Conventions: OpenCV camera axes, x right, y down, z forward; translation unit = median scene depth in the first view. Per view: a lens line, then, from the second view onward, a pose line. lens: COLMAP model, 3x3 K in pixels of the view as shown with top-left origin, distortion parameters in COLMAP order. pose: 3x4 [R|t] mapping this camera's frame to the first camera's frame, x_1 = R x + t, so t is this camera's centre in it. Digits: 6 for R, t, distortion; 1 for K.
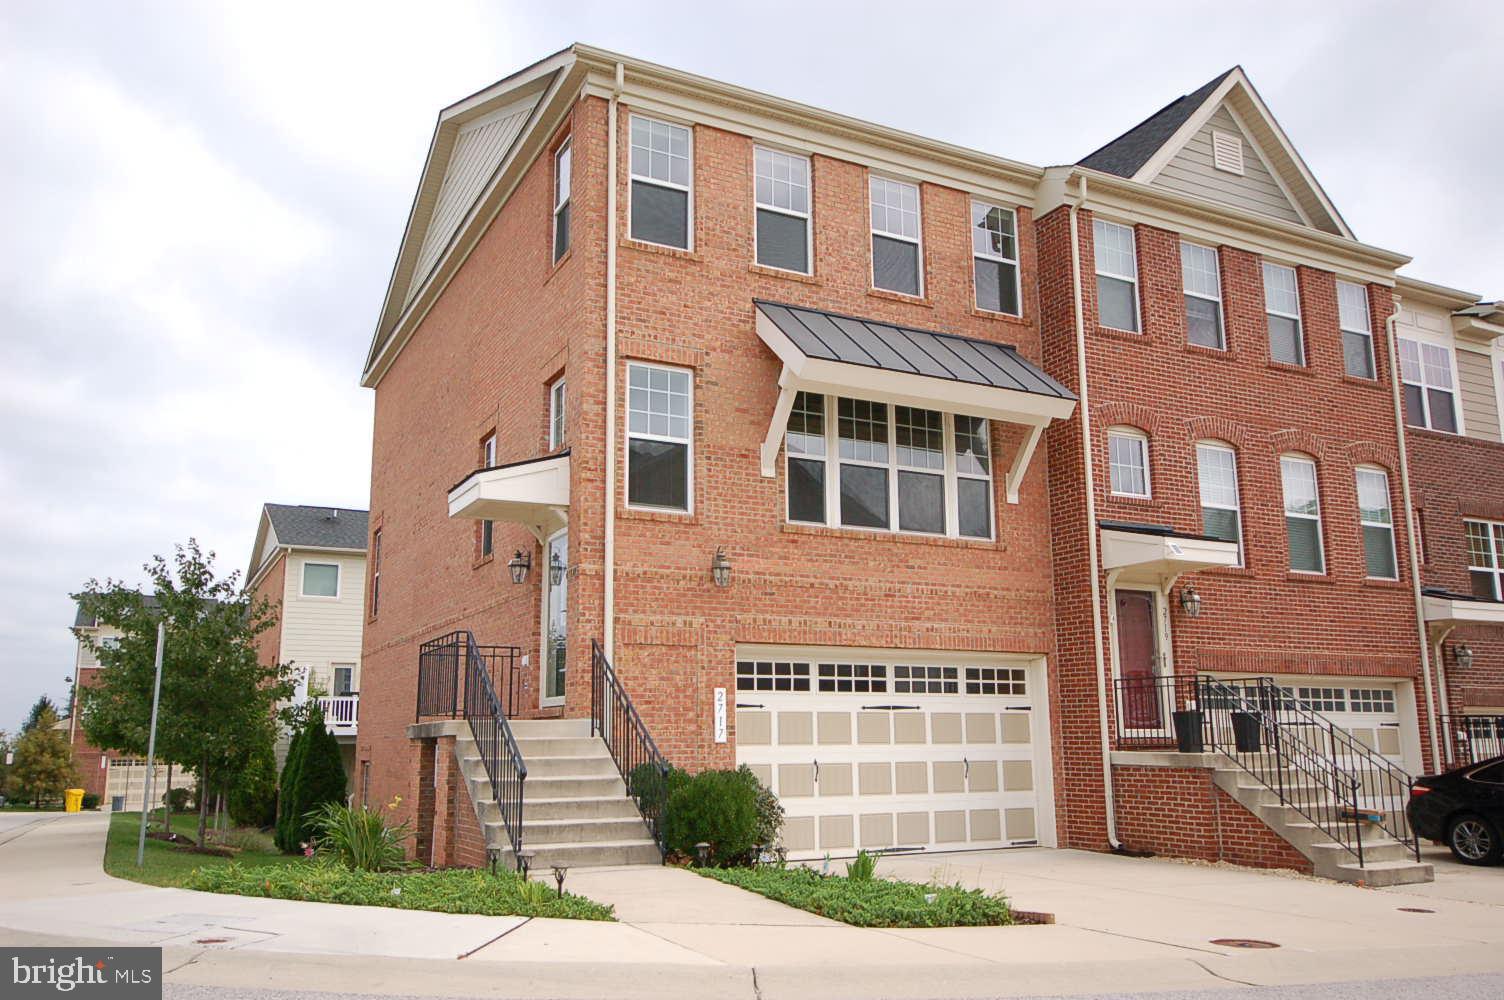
lens RADIAL K [[1201.2, 0, 744.2], [0, 1201.2, 502.1], [0, 0, 1]] dist [0.012205, 0.009537]
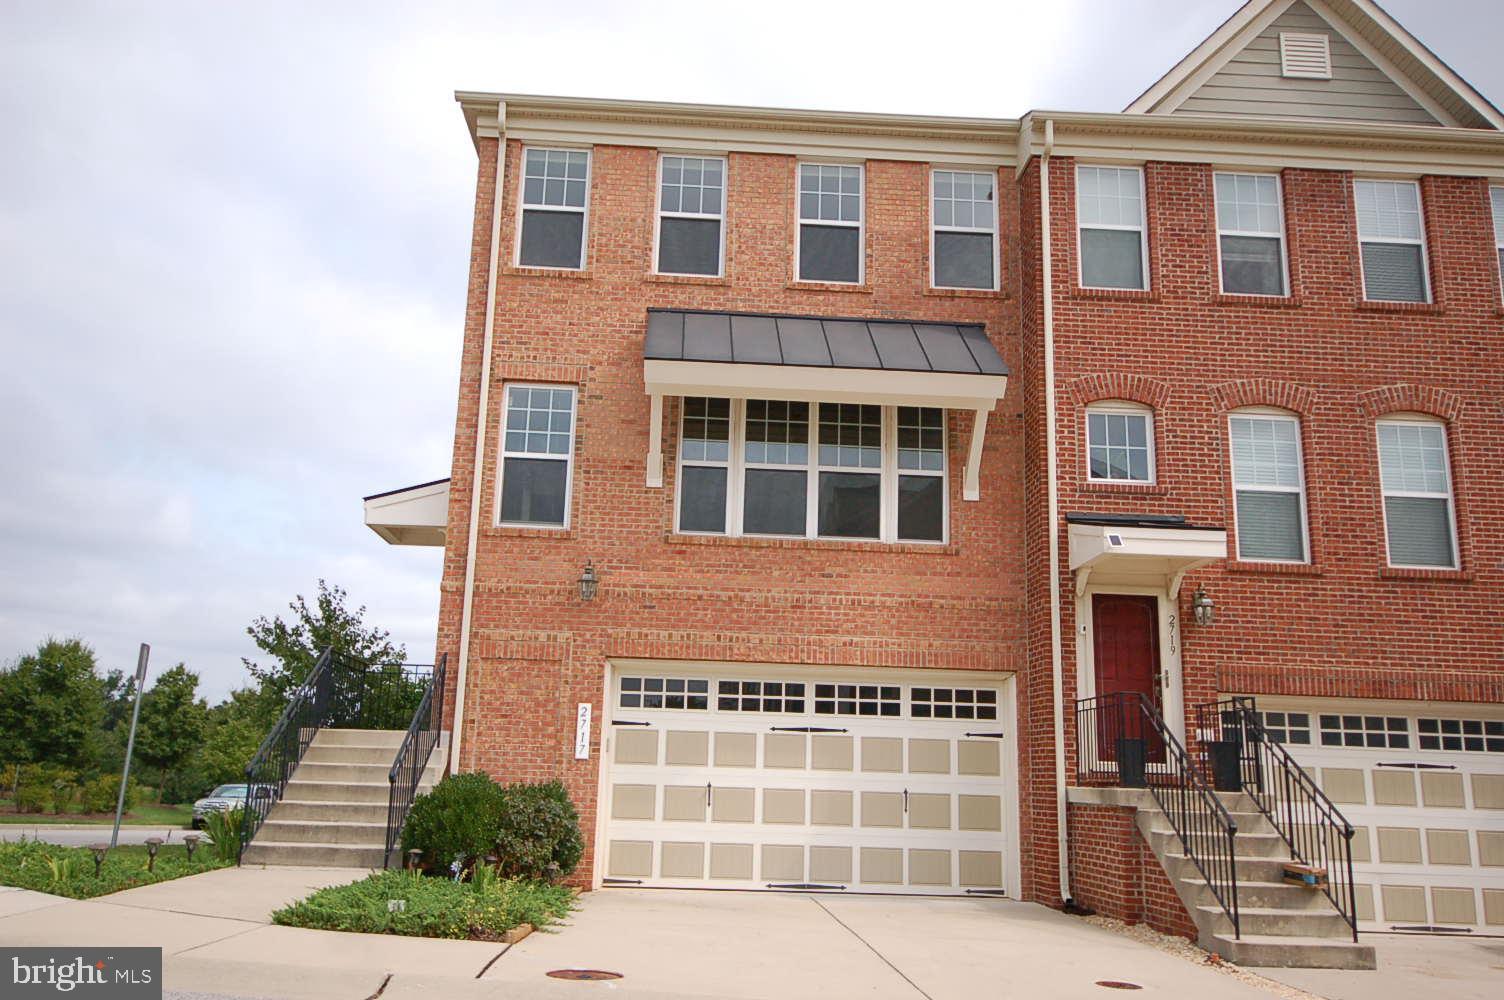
lens RADIAL K [[1201.2, 0, 747.4], [0, 1201.2, 499.3], [0, 0, 1]] dist [0.012205, 0.009537]
pose [[0.907078, -0.065316, -0.415864, 0.458194], [0.046786, 0.997411, -0.054606, 0.042327], [0.418354, 0.030076, 0.907786, 0.138449]]
